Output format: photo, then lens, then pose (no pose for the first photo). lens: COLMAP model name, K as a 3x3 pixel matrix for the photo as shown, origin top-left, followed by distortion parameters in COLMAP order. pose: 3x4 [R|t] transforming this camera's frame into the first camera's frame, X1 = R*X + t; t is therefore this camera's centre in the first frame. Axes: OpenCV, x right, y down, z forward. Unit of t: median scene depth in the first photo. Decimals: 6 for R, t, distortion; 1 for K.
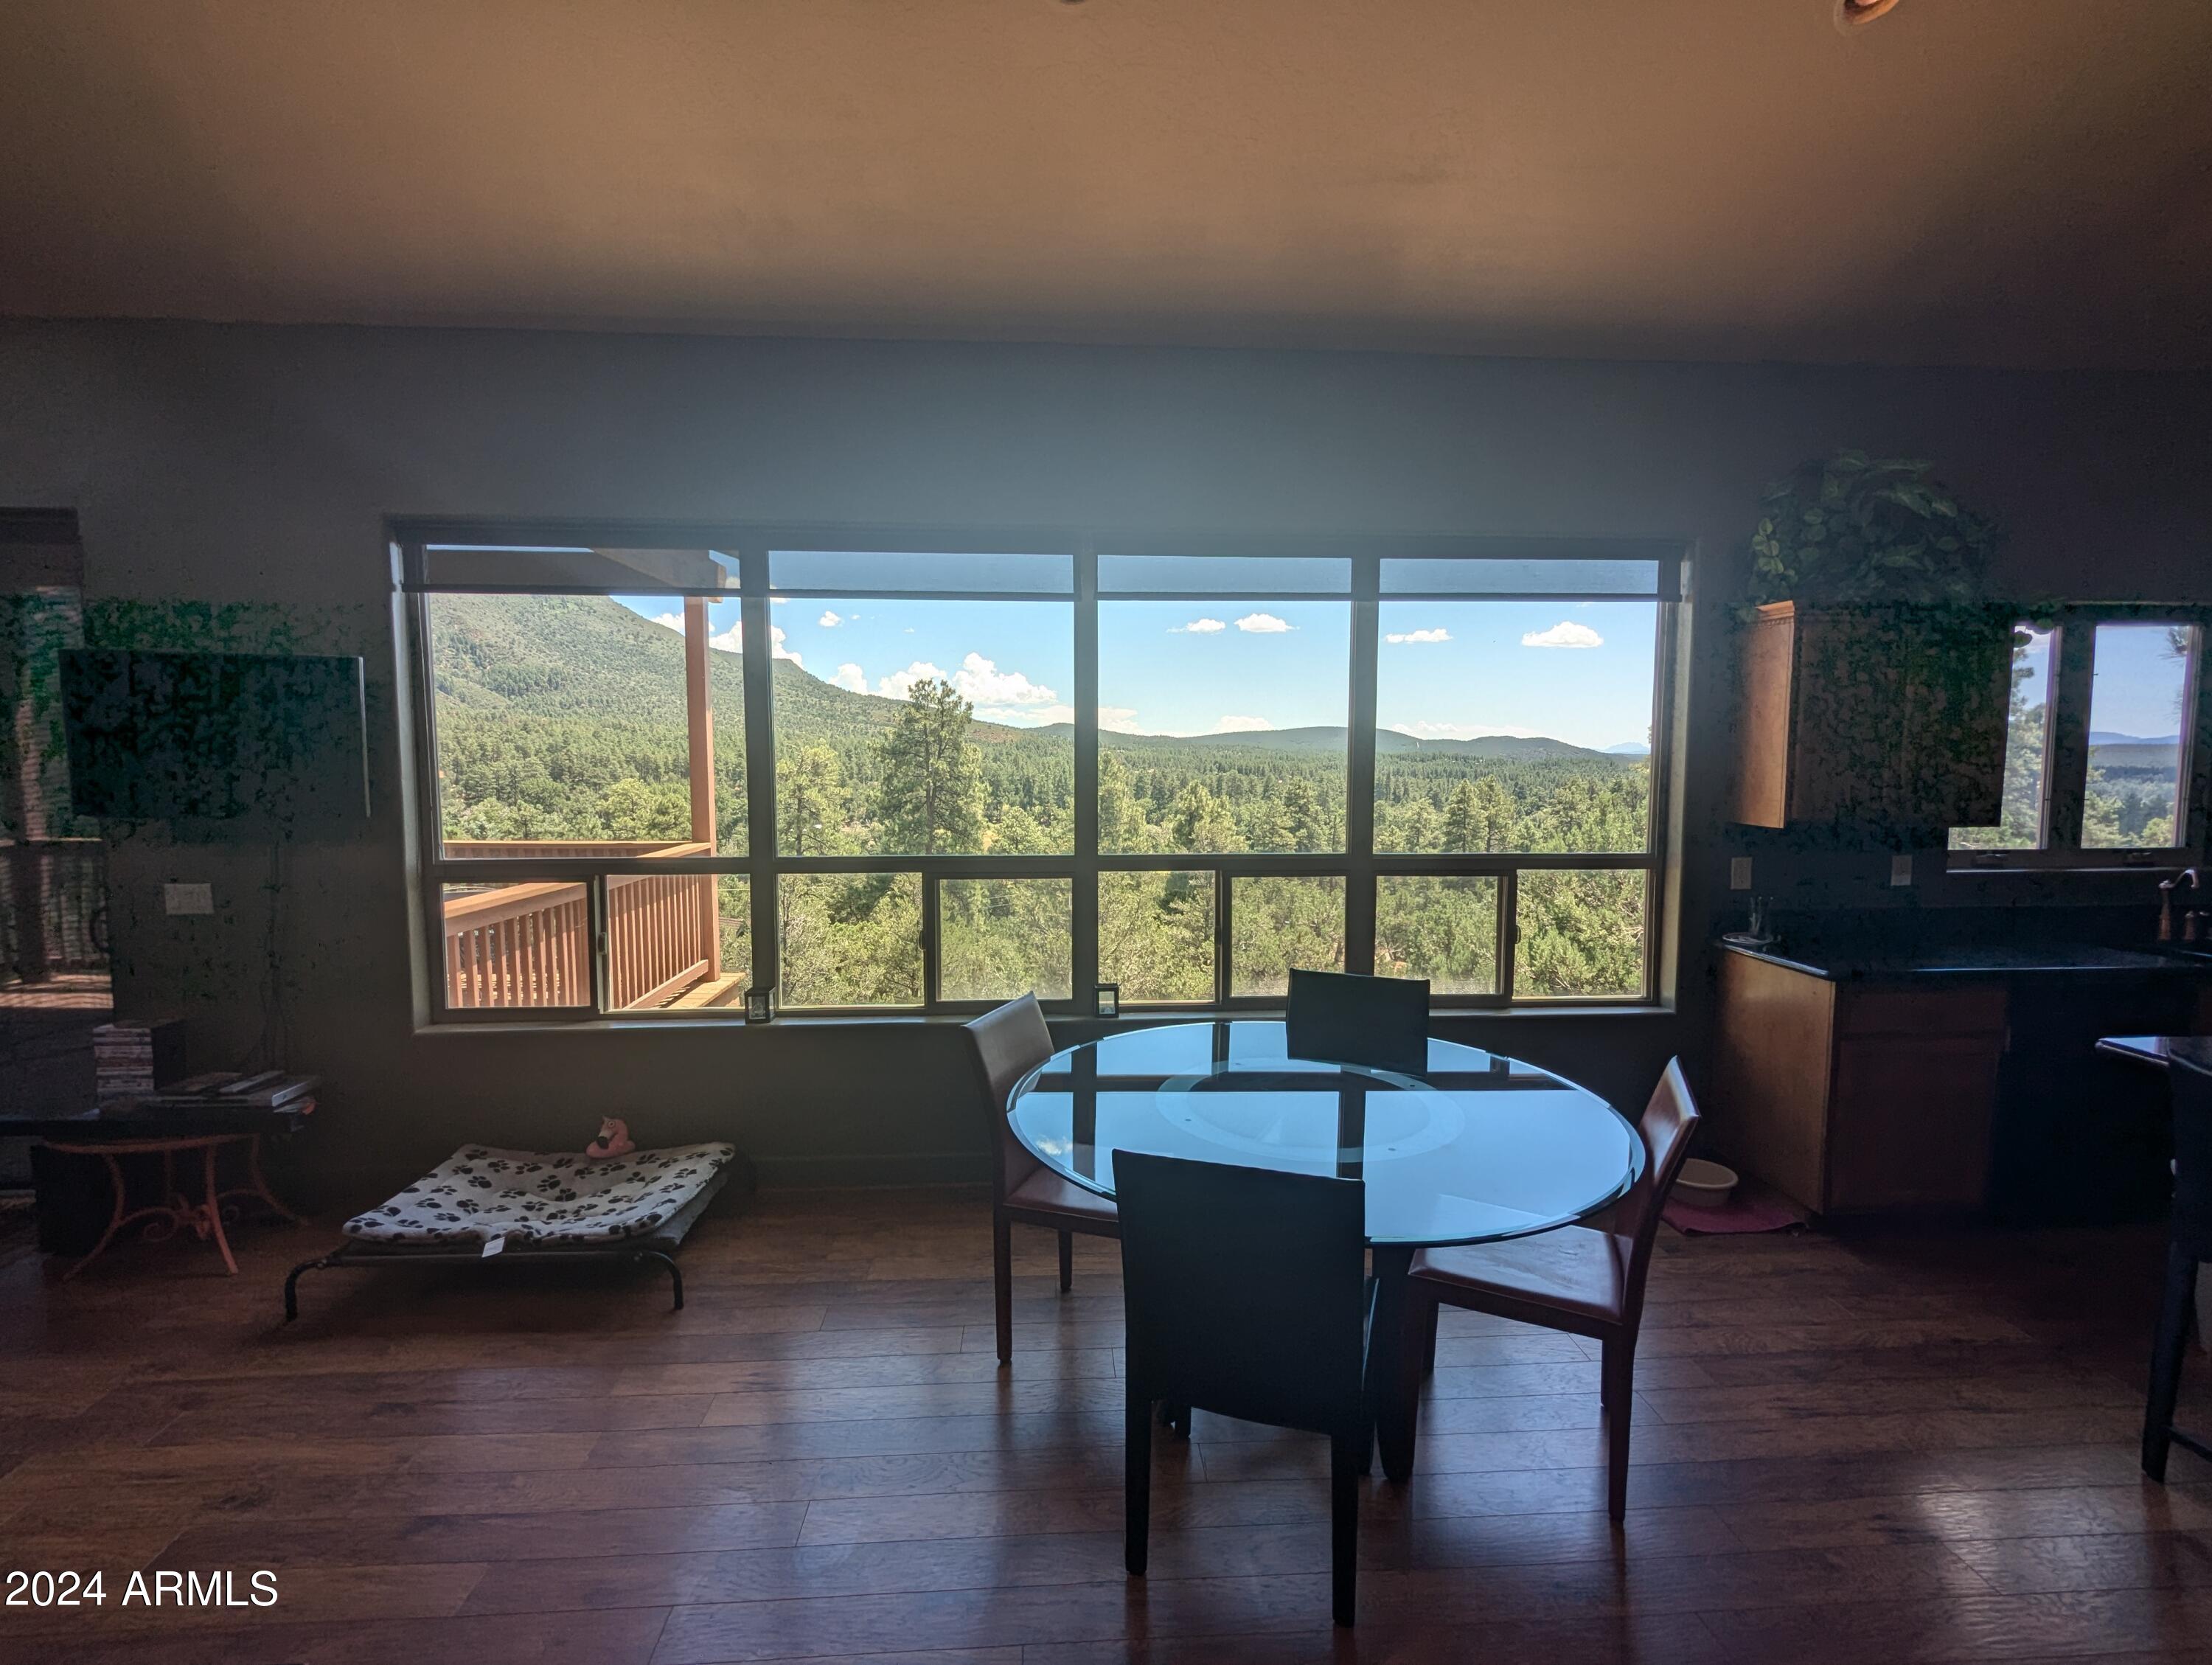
lens RADIAL K [[1048.5, 0, 1106.0], [0, 1048.5, 832.5], [0, 0, 1]] dist [0.004412, 0.000182]
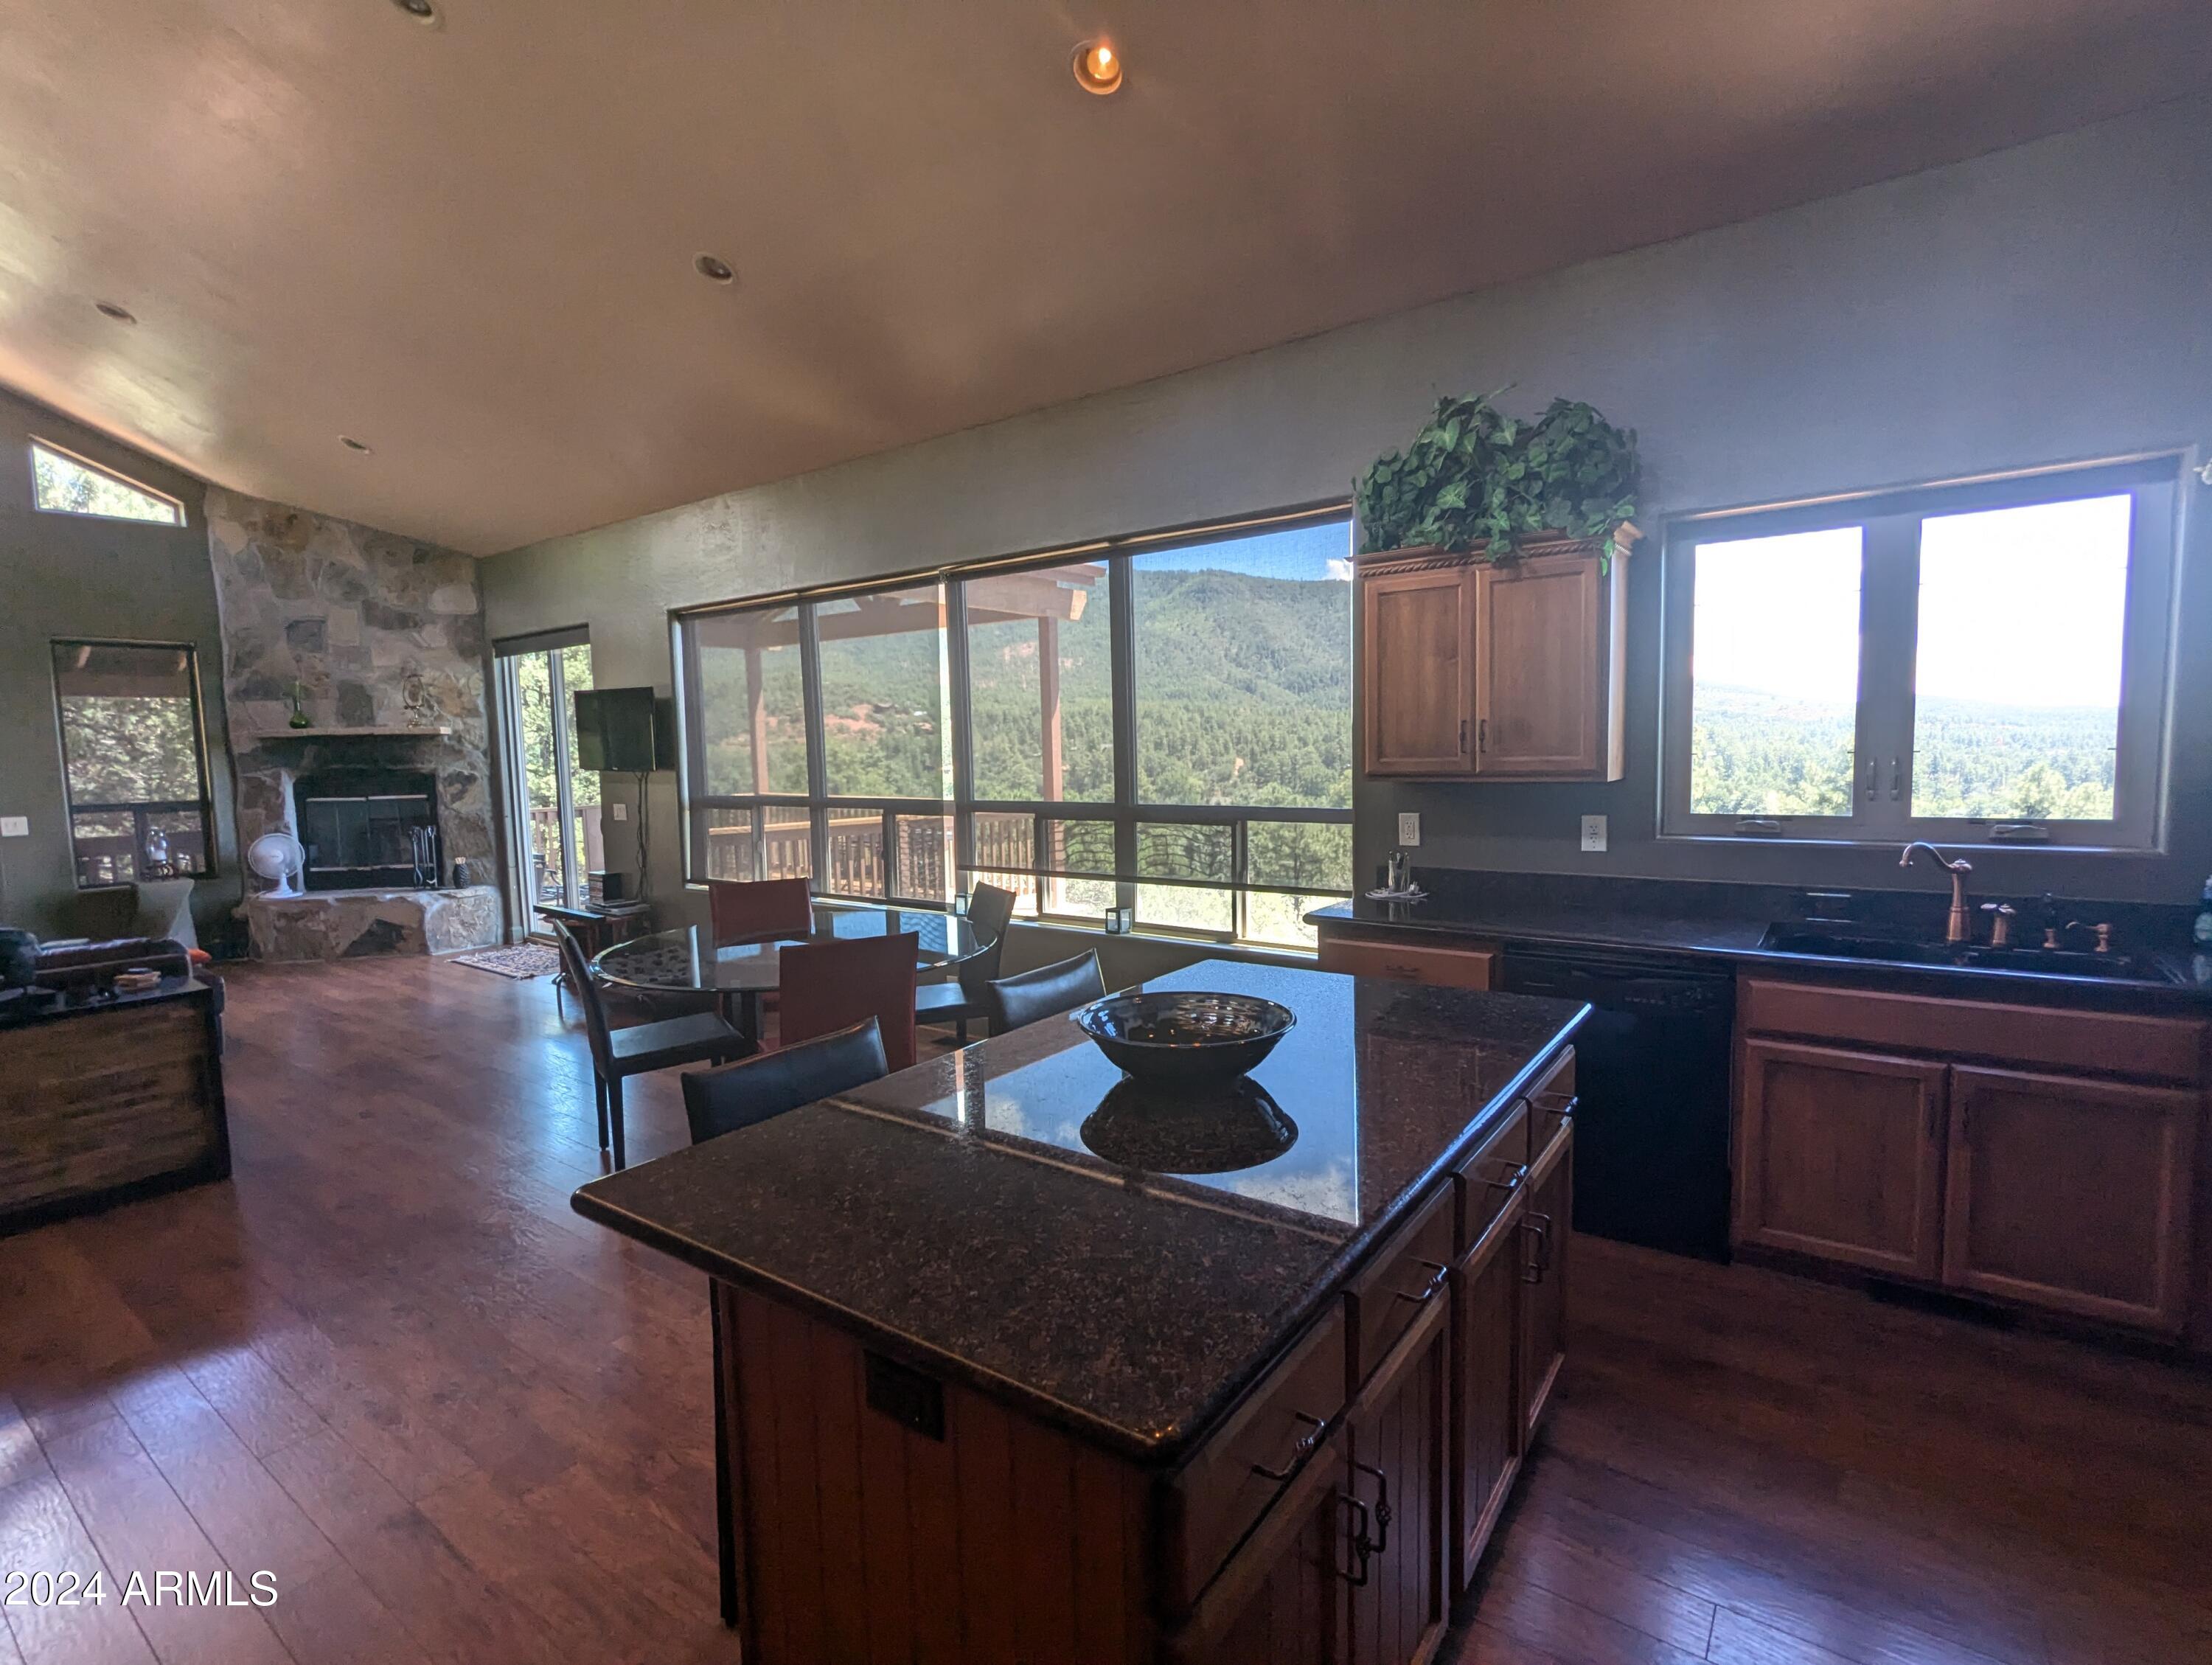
lens RADIAL K [[1047.9, 0, 1114.6], [0, 1047.9, 835.4], [0, 0, 1]] dist [0.002847, 0.000147]
pose [[0.771722, 0.038796, -0.634775, 1.003495], [-0.028944, 0.999246, 0.025884, 0.026443], [0.635301, -0.001603, 0.772263, 0.057673]]
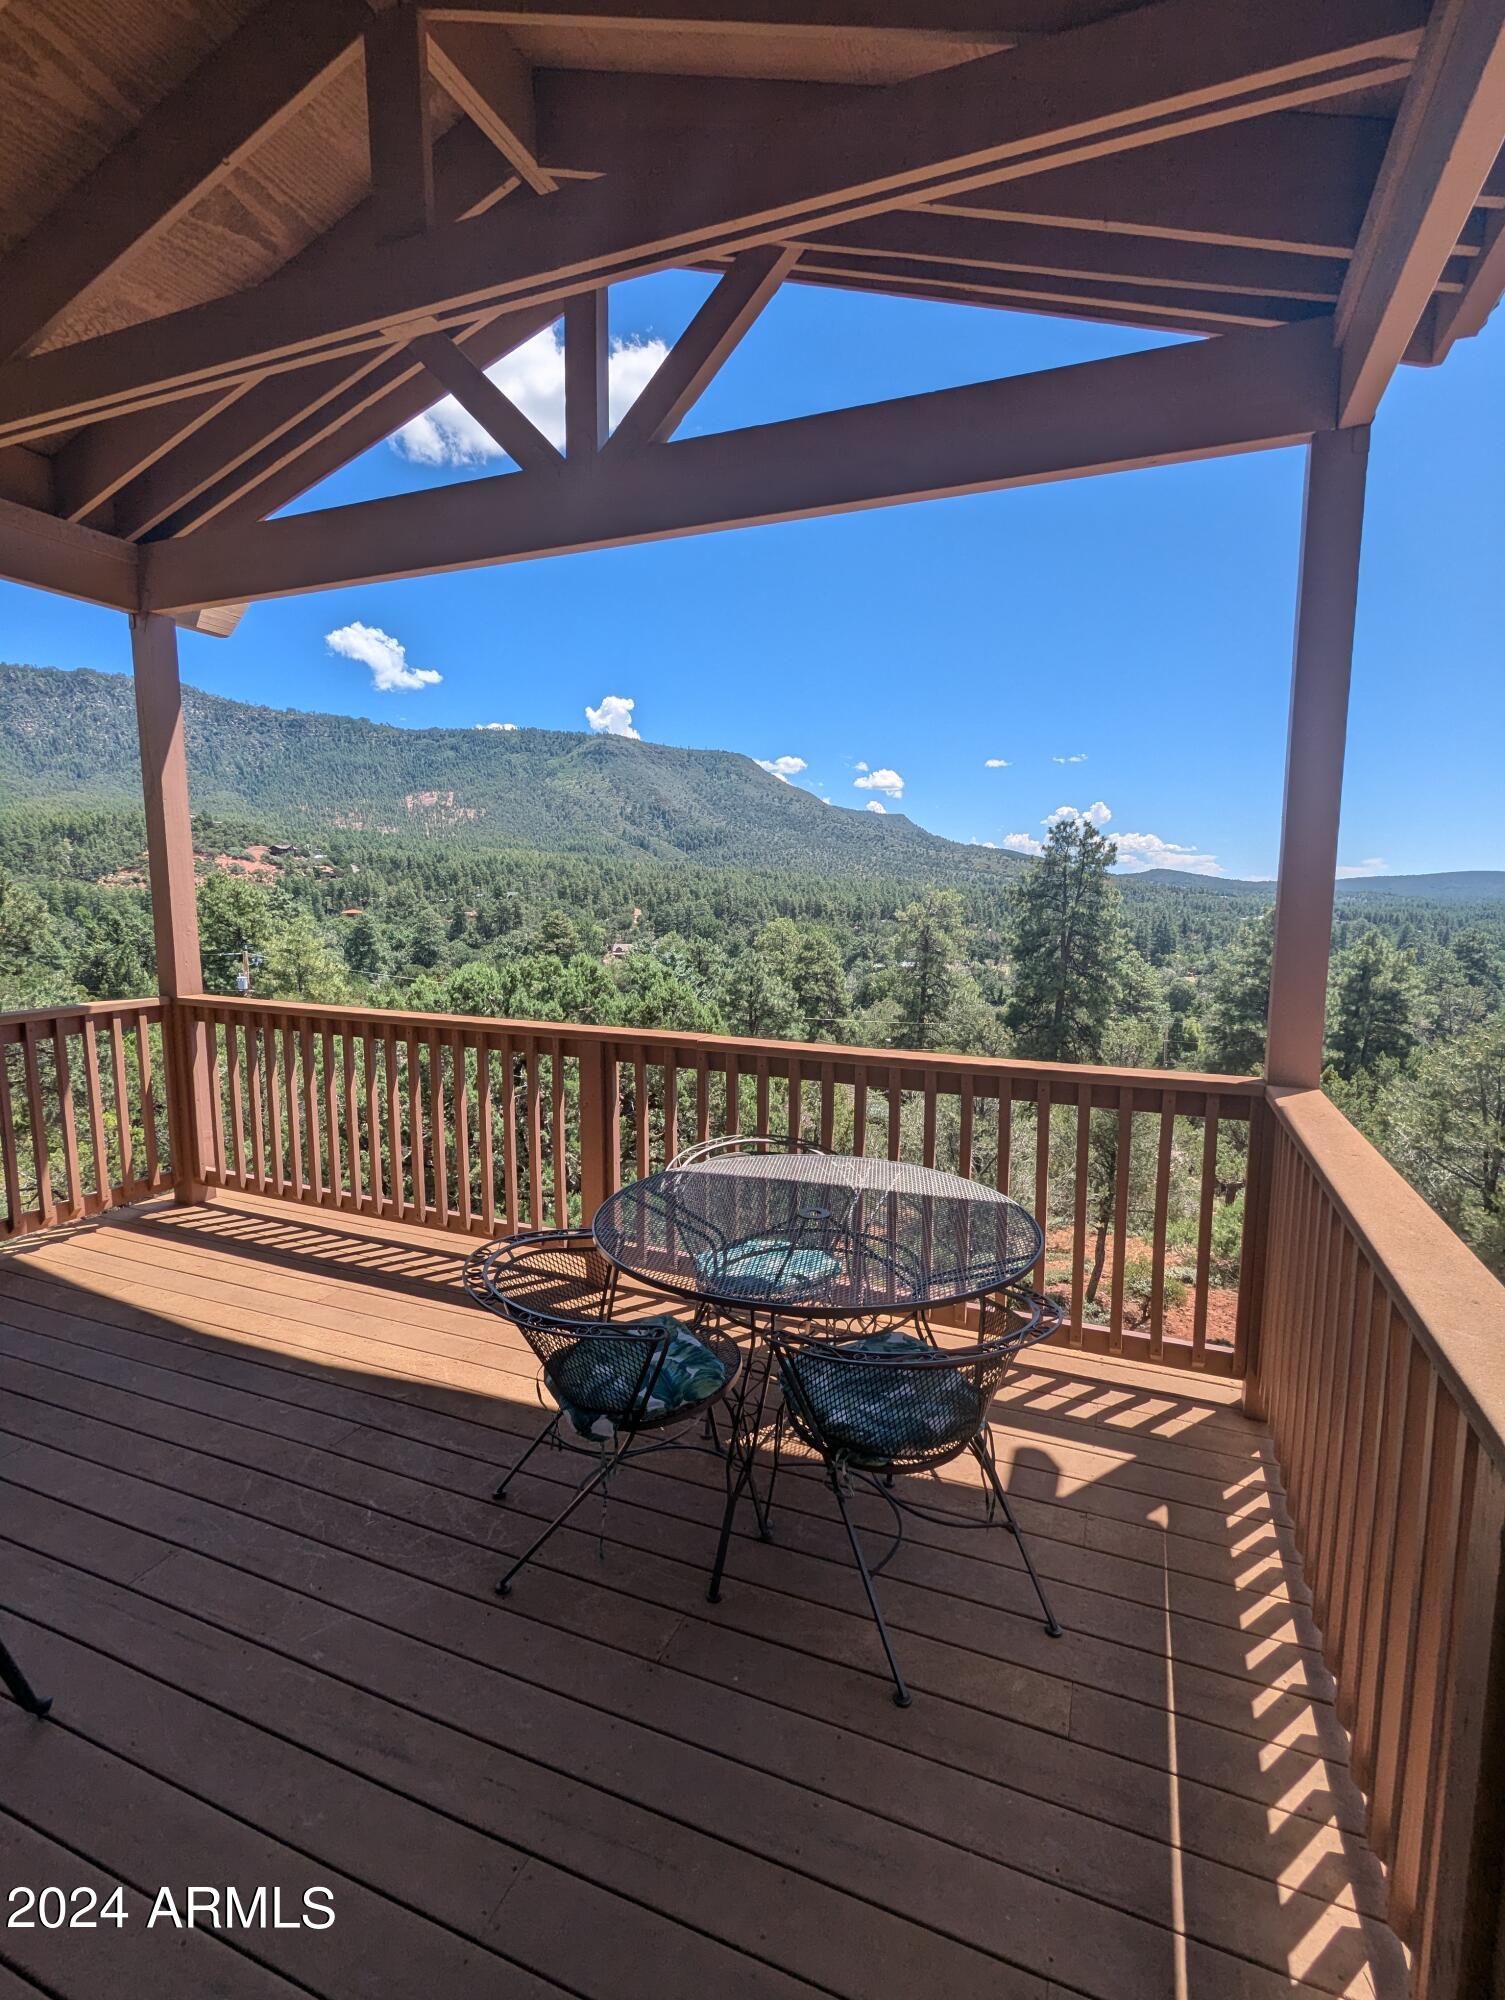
lens RADIAL K [[947.4, 0, 752.5], [0, 947.4, 1000.0], [0, 0, 1]] dist [0.002847, 0.000147]
pose [[0.902585, 0.052511, -0.427297, -0.800280], [-0.038876, 0.998420, 0.040579, -0.052986], [0.428753, -0.020015, 0.903200, 1.109728]]
